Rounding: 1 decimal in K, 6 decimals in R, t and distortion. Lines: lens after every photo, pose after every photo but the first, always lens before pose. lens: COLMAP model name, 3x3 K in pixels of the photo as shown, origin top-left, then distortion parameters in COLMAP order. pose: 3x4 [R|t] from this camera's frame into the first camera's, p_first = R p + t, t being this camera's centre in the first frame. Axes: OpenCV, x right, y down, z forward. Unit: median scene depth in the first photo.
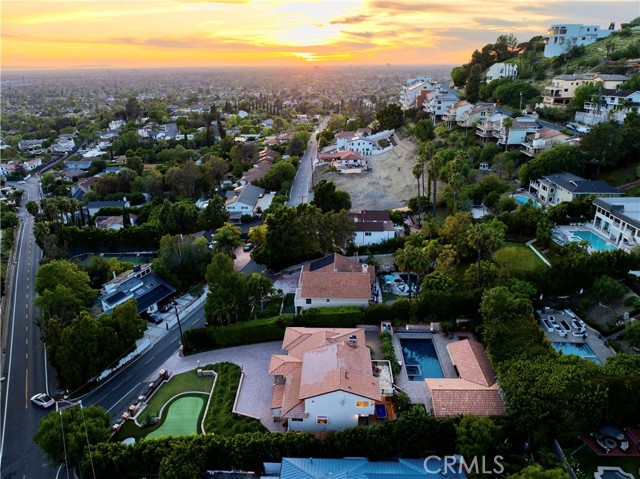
lens RADIAL K [[448.2, 0, 320.0], [0, 448.2, 239.5], [0, 0, 1]] dist [-0.035573, -0.001068]
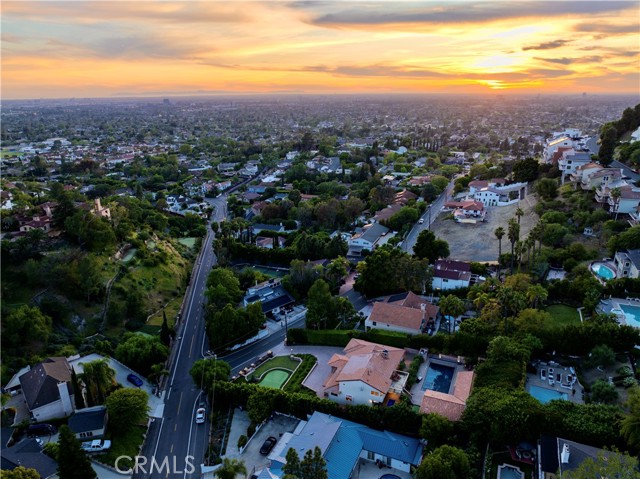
lens RADIAL K [[448.2, 0, 320.0], [0, 448.2, 239.5], [0, 0, 1]] dist [-0.035573, -0.001068]
pose [[0.929115, 0.114929, -0.351477, 0.156776], [-0.133745, 0.990572, -0.029644, -0.031155], [0.344756, 0.074551, 0.935727, -0.205963]]
